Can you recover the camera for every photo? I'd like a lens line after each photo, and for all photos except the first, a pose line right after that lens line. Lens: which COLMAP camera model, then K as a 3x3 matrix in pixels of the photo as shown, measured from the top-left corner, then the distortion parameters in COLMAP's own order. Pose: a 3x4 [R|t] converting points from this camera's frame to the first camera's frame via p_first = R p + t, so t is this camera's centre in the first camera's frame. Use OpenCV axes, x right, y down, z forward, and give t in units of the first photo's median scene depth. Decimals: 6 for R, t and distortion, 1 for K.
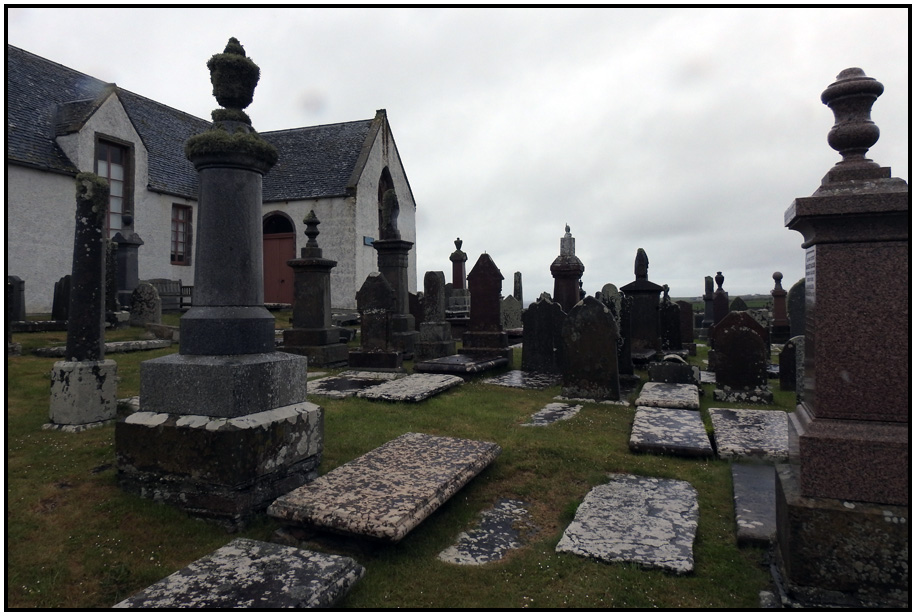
lens RADIAL K [[635.3, 0, 457.4], [0, 635.3, 306.5], [0, 0, 1]] dist [-0.002234, 0.000559]
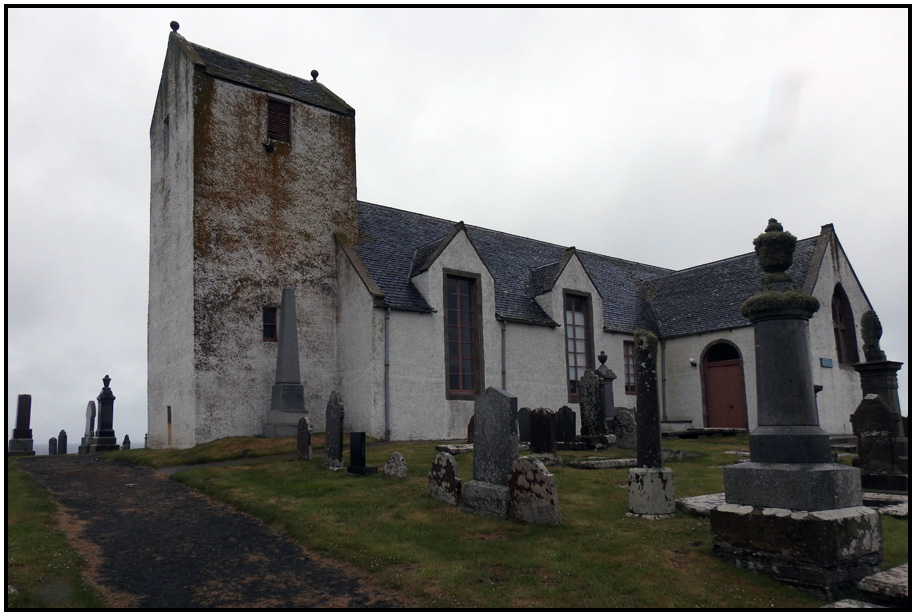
lens RADIAL K [[635.3, 0, 453.6], [0, 635.3, 367.2], [0, 0, 1]] dist [-0.002234, 0.000559]
pose [[0.808300, -0.061159, -0.585586, -0.122837], [-0.000041, 0.994584, -0.103932, 0.012779], [0.588771, 0.084032, 0.803920, -0.360461]]
